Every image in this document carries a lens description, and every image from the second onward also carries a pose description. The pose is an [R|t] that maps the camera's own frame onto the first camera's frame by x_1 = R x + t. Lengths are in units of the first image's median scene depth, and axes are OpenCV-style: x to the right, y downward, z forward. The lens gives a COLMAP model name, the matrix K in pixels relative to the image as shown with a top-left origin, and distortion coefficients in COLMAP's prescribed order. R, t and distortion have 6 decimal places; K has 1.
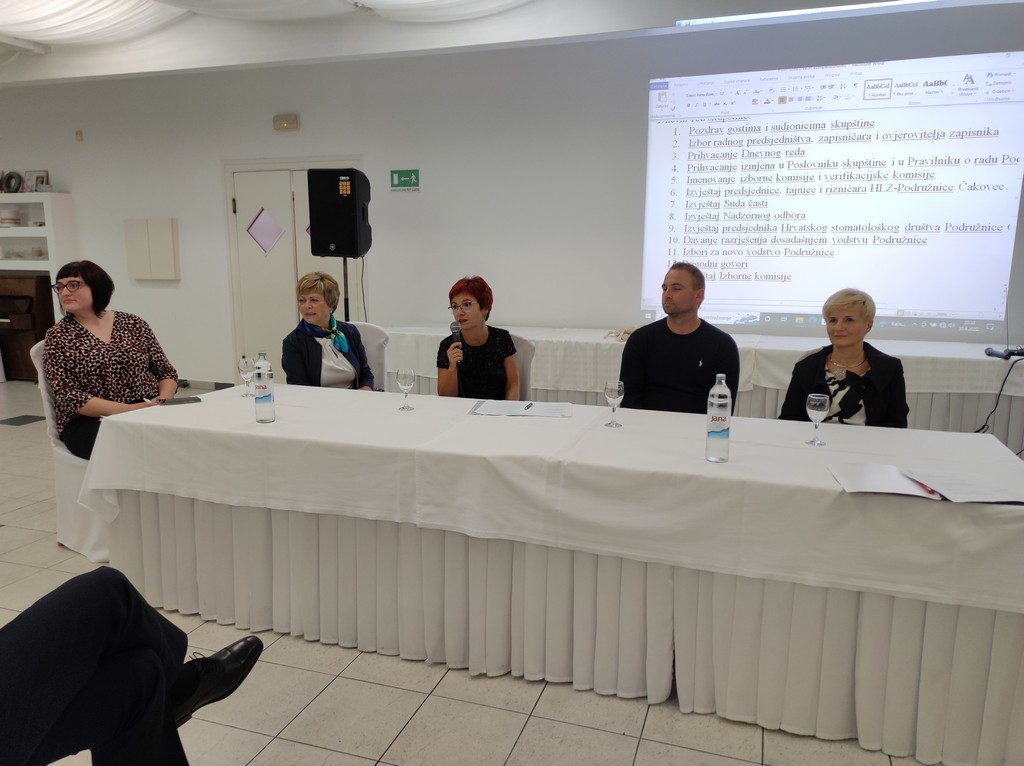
lens RADIAL K [[748.0, 0, 512.0], [0, 748.0, 383.0], [0, 0, 1]] dist [0.046463, -0.045849]
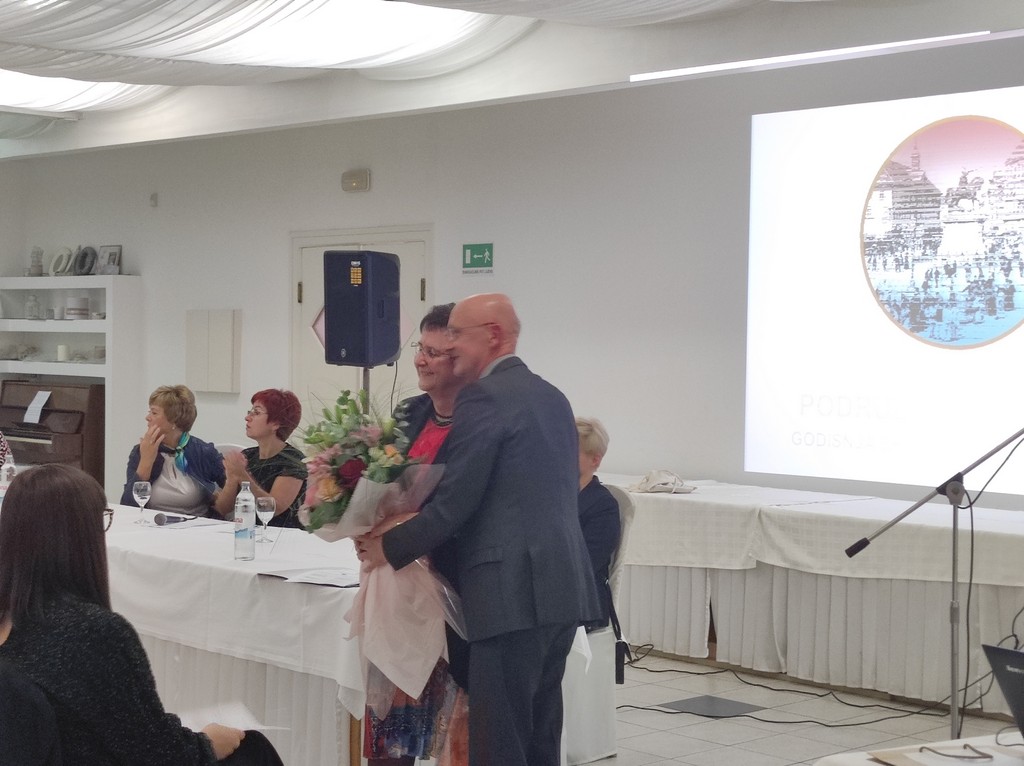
lens RADIAL K [[1750.3, 0, 512.0], [0, 1750.3, 383.0], [0, 0, 1]] dist [0.190762, -1.122819]
pose [[0.886794, 0.019996, -0.461732, 1.288328], [-0.088694, 0.987857, -0.127564, 0.100351], [0.453575, 0.154076, 0.877799, -0.802755]]
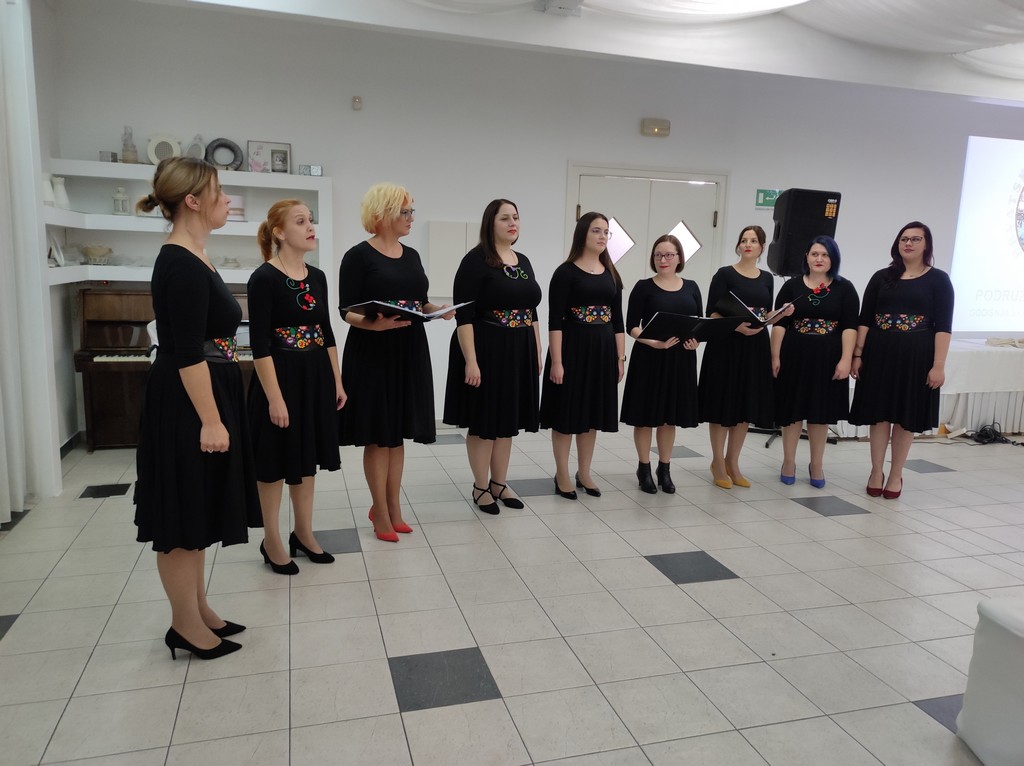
lens RADIAL K [[748.0, 0, 512.0], [0, 748.0, 383.0], [0, 0, 1]] dist [0.046463, -0.045849]
pose [[0.818122, -0.073336, 0.570349, -2.072527], [0.068599, 0.997199, 0.029820, -0.153563], [-0.570938, 0.014729, 0.820861, 0.729532]]
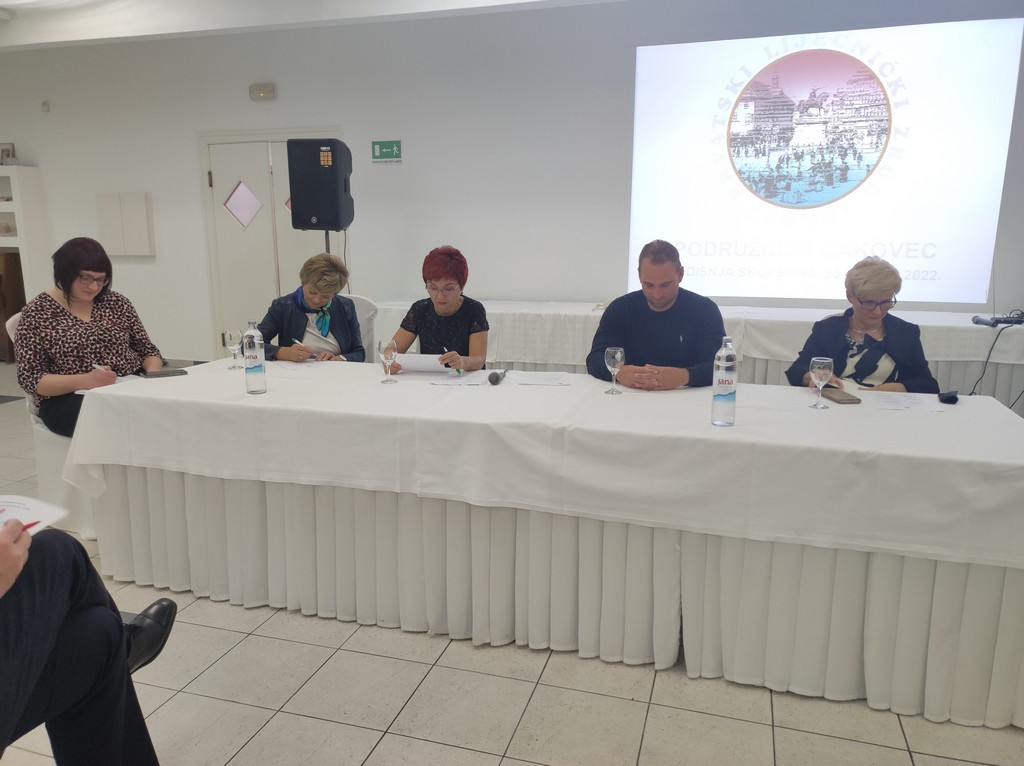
lens RADIAL K [[748.0, 0, 512.0], [0, 748.0, 383.0], [0, 0, 1]] dist [0.046463, -0.045849]
pose [[0.999472, -0.010395, 0.030795, -0.025452], [0.009618, 0.999634, 0.025272, 0.015948], [-0.031046, -0.024963, 0.999206, 0.017784]]
